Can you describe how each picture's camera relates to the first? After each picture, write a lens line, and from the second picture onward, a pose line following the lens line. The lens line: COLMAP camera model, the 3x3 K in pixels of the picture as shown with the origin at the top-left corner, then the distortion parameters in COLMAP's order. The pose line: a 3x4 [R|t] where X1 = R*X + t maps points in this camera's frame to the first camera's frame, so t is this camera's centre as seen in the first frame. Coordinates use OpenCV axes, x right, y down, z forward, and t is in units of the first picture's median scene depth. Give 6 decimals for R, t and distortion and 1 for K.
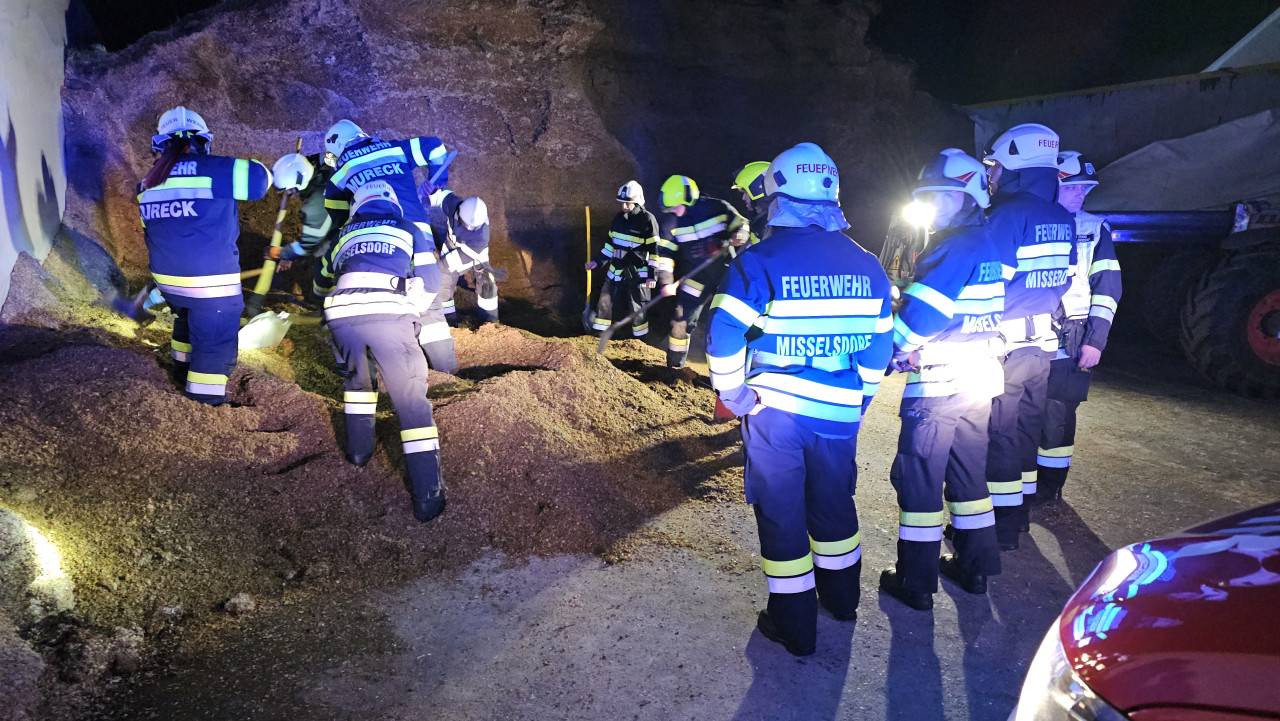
lens RADIAL K [[837.5, 0, 640.0], [0, 837.5, 360.5], [0, 0, 1]] dist [0.073245, -0.060933]
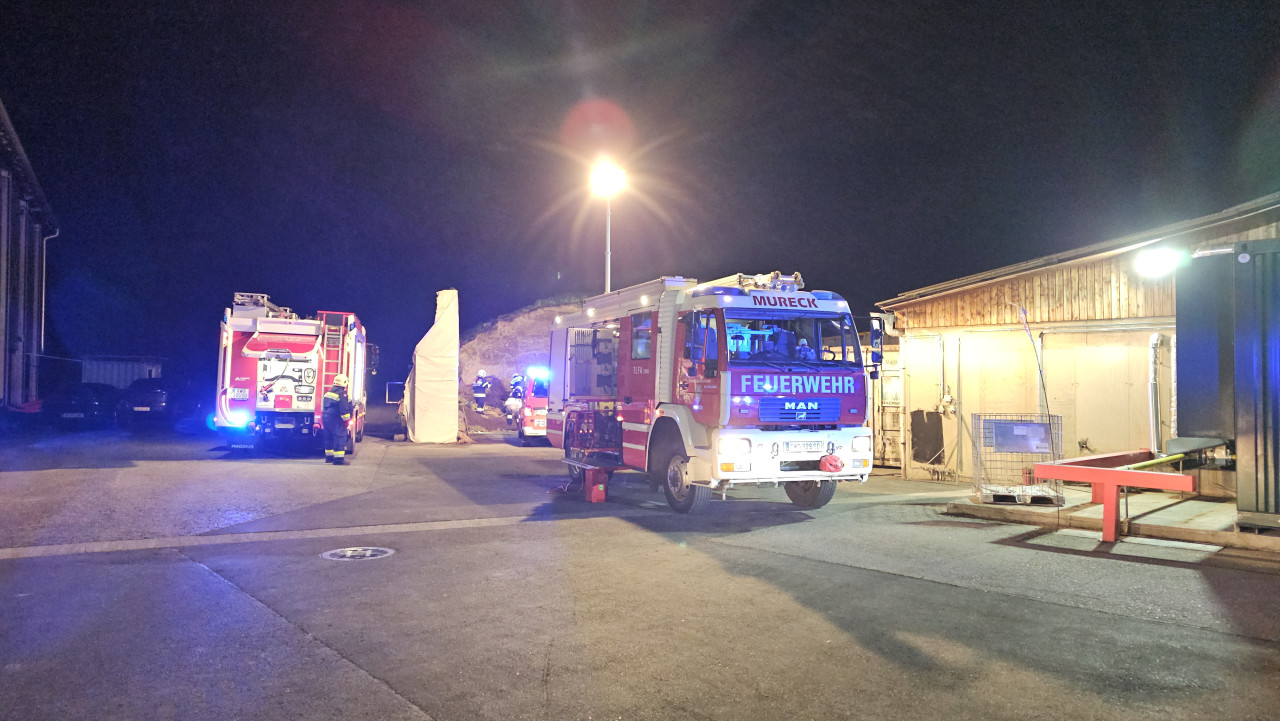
lens RADIAL K [[837.5, 0, 640.0], [0, 837.5, 360.5], [0, 0, 1]] dist [0.073245, -0.060933]
pose [[0.973231, -0.002040, -0.229818, 1.027565], [-0.046239, 0.977776, -0.204491, 0.415597], [0.225127, 0.209644, 0.951508, -2.294774]]
